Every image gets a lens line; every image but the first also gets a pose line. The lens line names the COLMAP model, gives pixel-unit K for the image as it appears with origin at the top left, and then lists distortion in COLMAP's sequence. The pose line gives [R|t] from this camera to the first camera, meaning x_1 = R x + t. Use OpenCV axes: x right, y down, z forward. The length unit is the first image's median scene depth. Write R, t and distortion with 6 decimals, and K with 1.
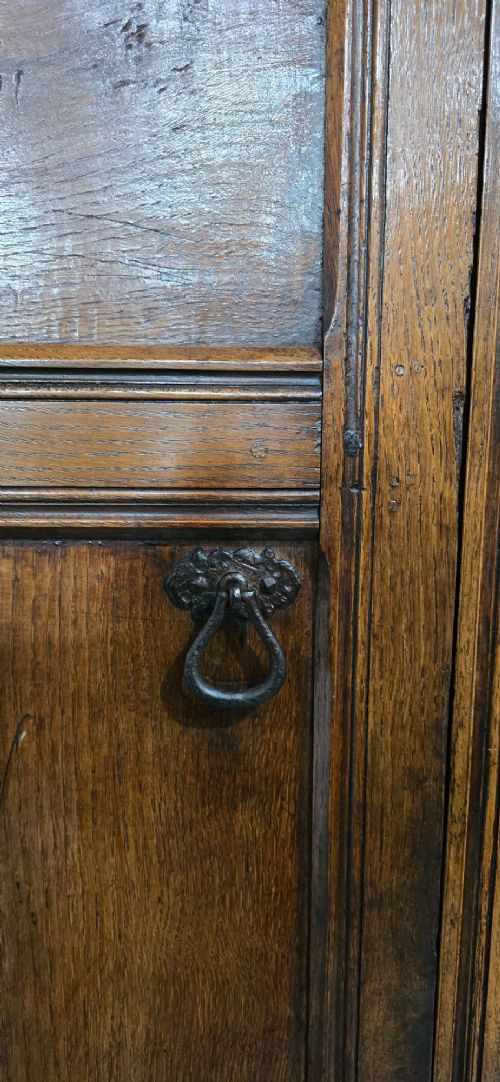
lens RADIAL K [[721.4, 0, 255.5], [0, 721.4, 533.1], [0, 0, 1]] dist [0.063793, -0.062117]
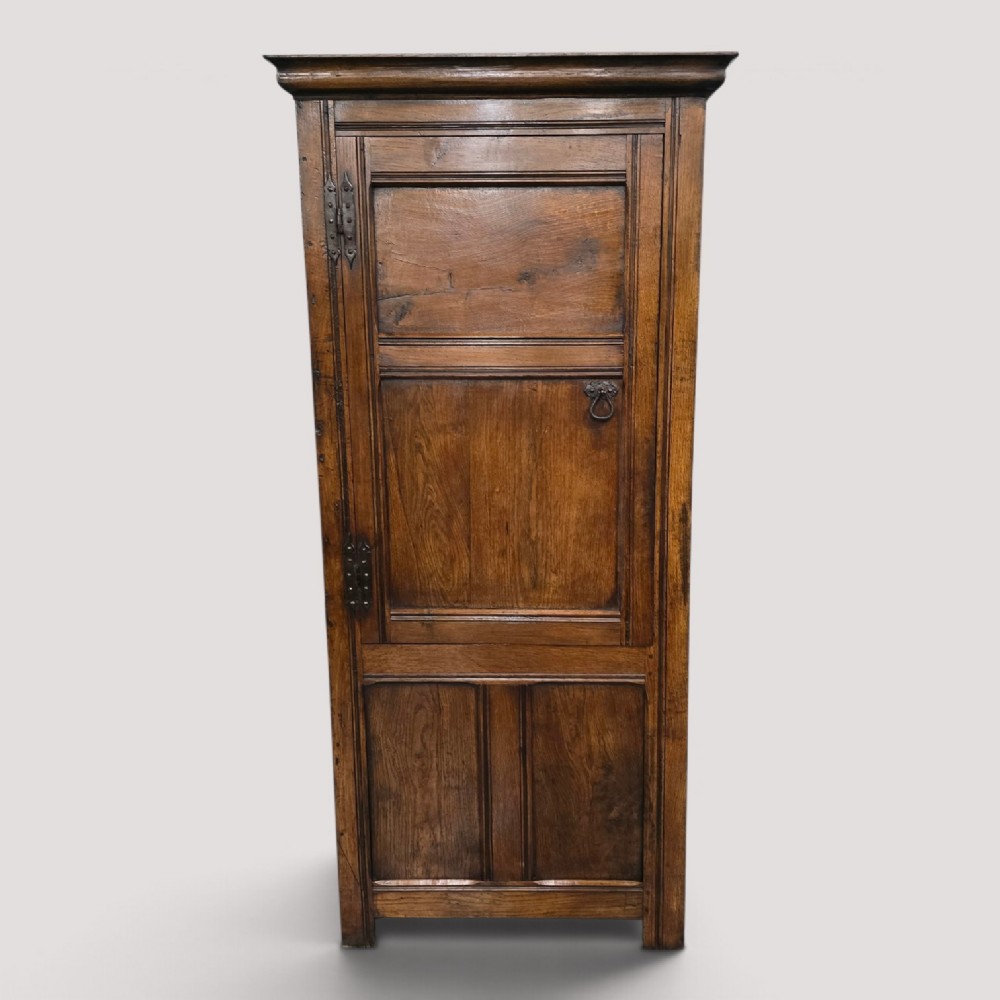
lens RADIAL K [[934.2, 0, 518.9], [0, 934.2, 478.3], [0, 0, 1]] dist [0.048687, 0.000000]
pose [[0.998920, -0.001351, -0.046450, -0.238675], [0.002197, 0.999833, 0.018159, 0.447599], [0.046418, -0.018241, 0.998756, -4.065490]]
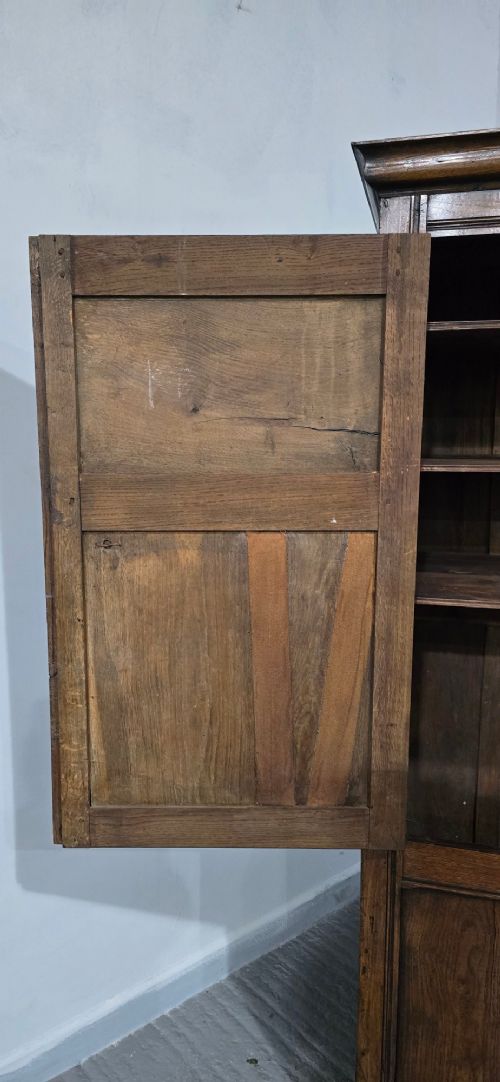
lens RADIAL K [[721.4, 0, 245.7], [0, 721.4, 546.8], [0, 0, 1]] dist [0.063793, -0.062117]
pose [[0.962704, 0.044412, -0.266888, -1.239556], [-0.052987, 0.998282, -0.025008, 0.212762], [0.265319, 0.038217, 0.963403, -2.417449]]
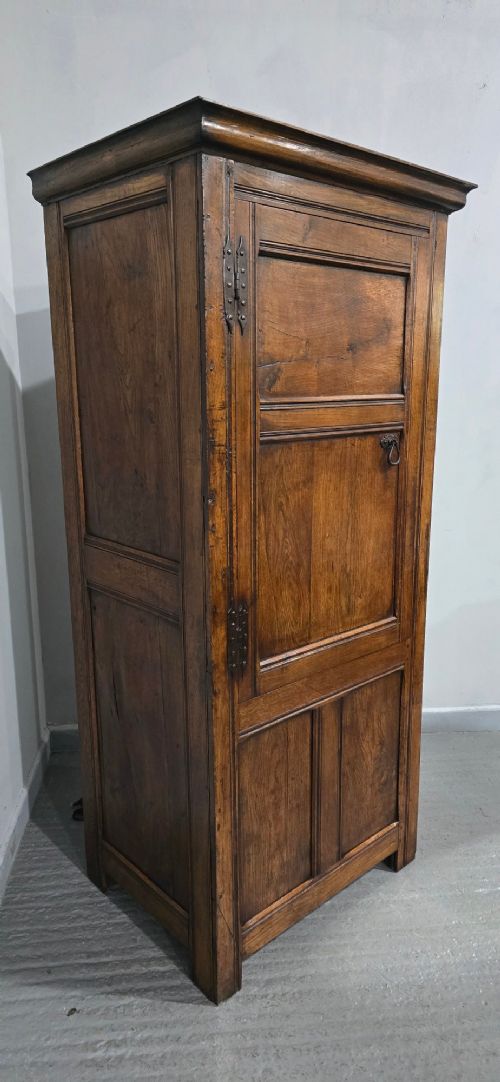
lens RADIAL K [[721.4, 0, 247.3], [0, 721.4, 536.0], [0, 0, 1]] dist [0.063793, -0.062117]
pose [[0.757649, -0.147722, 0.635725, -3.890787], [0.128683, 0.988739, 0.076388, 0.196771], [-0.639851, 0.023932, 0.768126, -2.107132]]
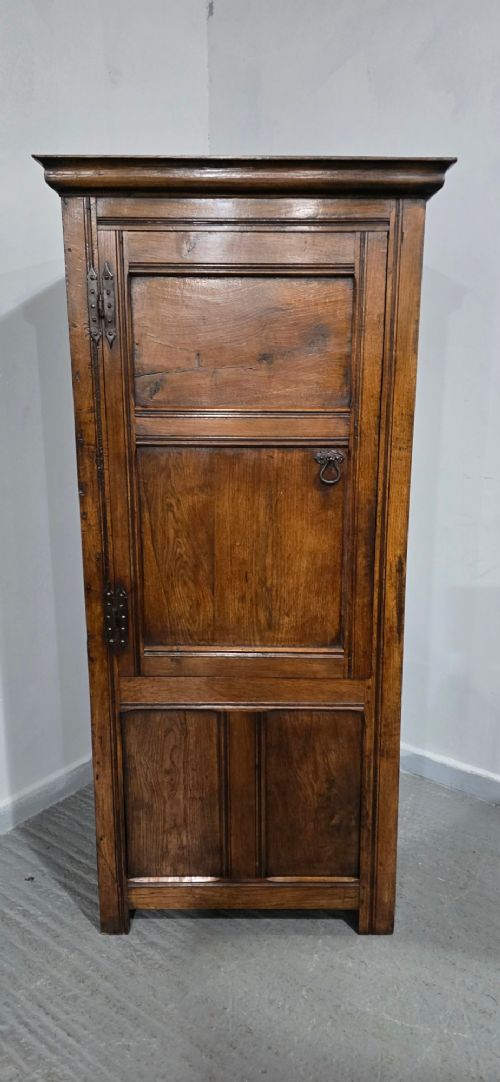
lens RADIAL K [[721.4, 0, 252.7], [0, 721.4, 532.2], [0, 0, 1]] dist [0.063793, -0.062117]
pose [[0.999656, 0.003834, -0.025959, -0.385129], [-0.003029, 0.999516, 0.030956, 0.389593], [0.026065, -0.030867, 0.999184, -3.494824]]
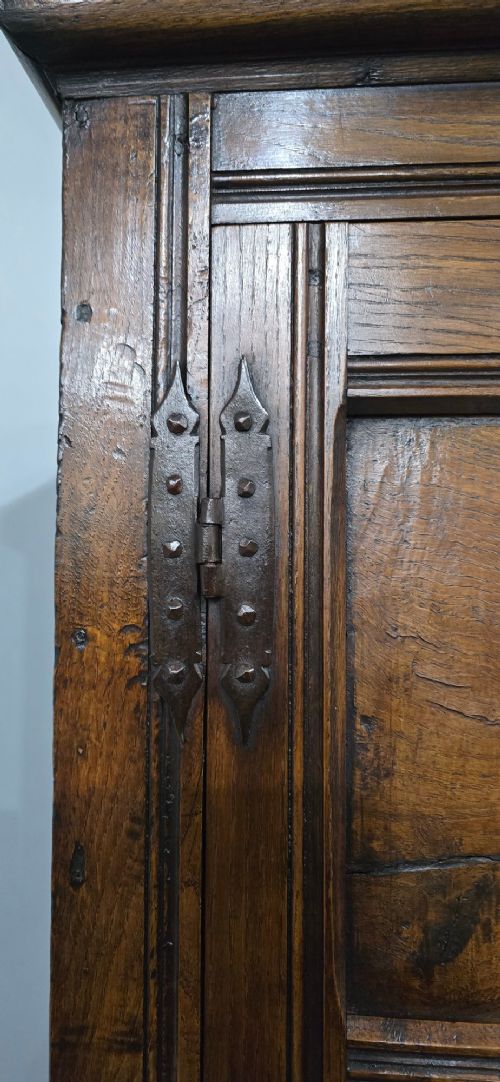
lens RADIAL K [[721.4, 0, 260.6], [0, 721.4, 534.3], [0, 0, 1]] dist [0.063793, -0.062117]
pose [[0.994246, 0.002040, -0.107099, -1.223401], [-0.025497, 0.975590, -0.218115, -0.615222], [0.104039, 0.219591, 0.970029, -0.116403]]
